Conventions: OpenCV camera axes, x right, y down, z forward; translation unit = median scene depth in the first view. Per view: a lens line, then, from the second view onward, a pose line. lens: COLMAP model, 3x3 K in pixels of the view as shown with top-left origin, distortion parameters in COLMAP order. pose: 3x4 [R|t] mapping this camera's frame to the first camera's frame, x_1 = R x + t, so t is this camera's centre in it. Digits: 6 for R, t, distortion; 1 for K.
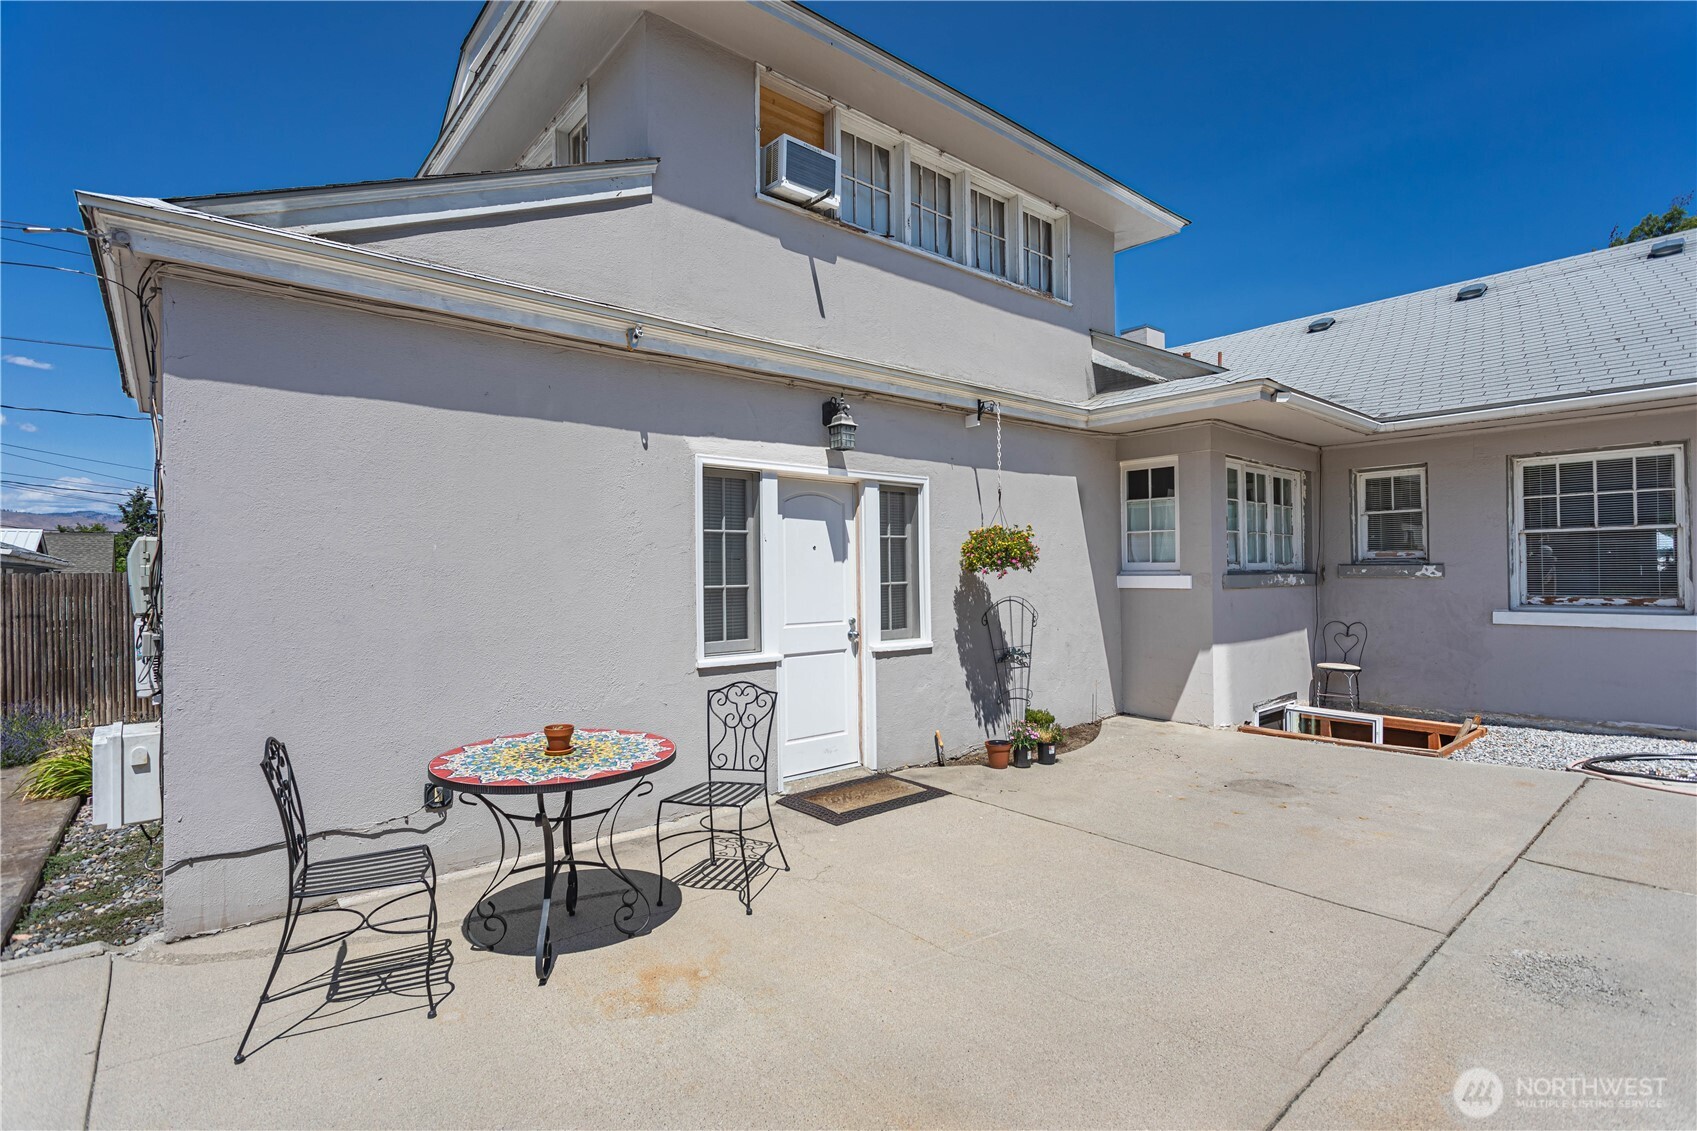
lens RADIAL K [[803.8, 0, 850.3], [0, 803.8, 573.2], [0, 0, 1]] dist [0.000037, -0.000325]
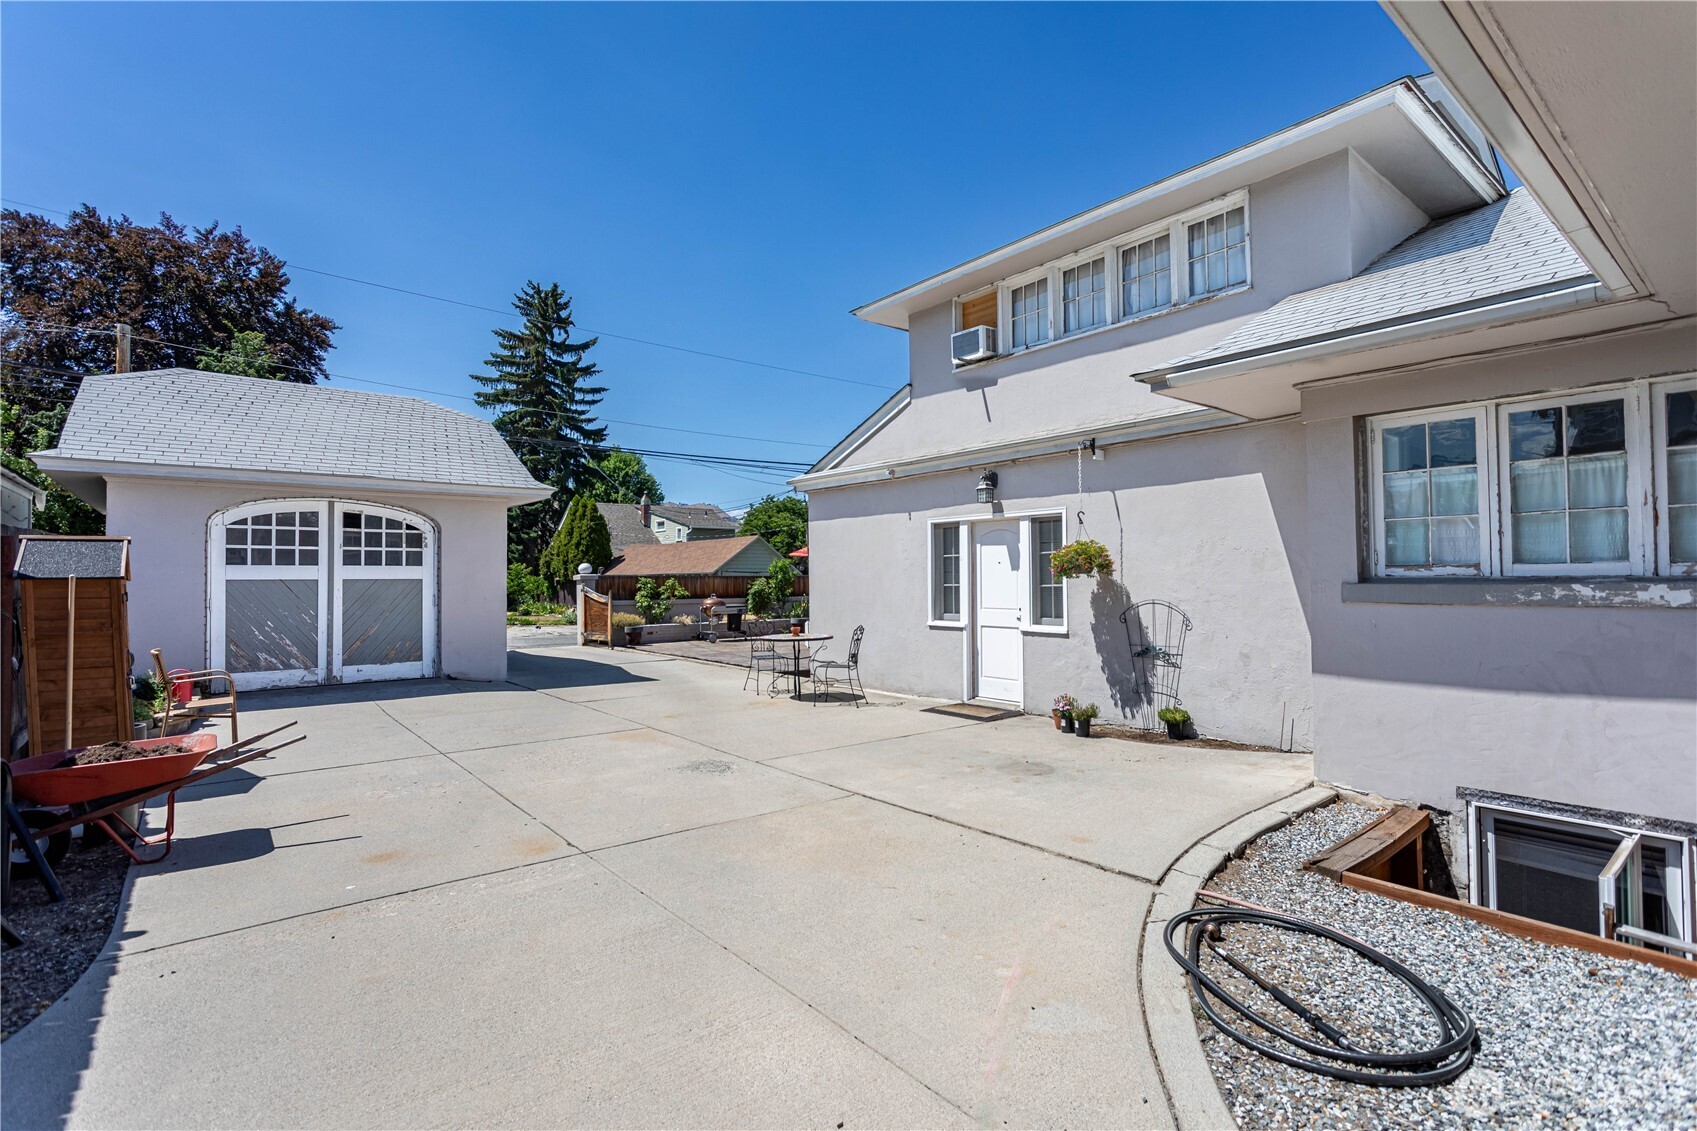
lens RADIAL K [[803.8, 0, 845.7], [0, 803.8, 561.8], [0, 0, 1]] dist [0.000037, -0.000325]
pose [[-0.022682, -0.006291, -0.999723, 1.458864], [0.017370, 0.999827, -0.006686, -0.025208], [0.999592, -0.017517, -0.022569, 0.672021]]
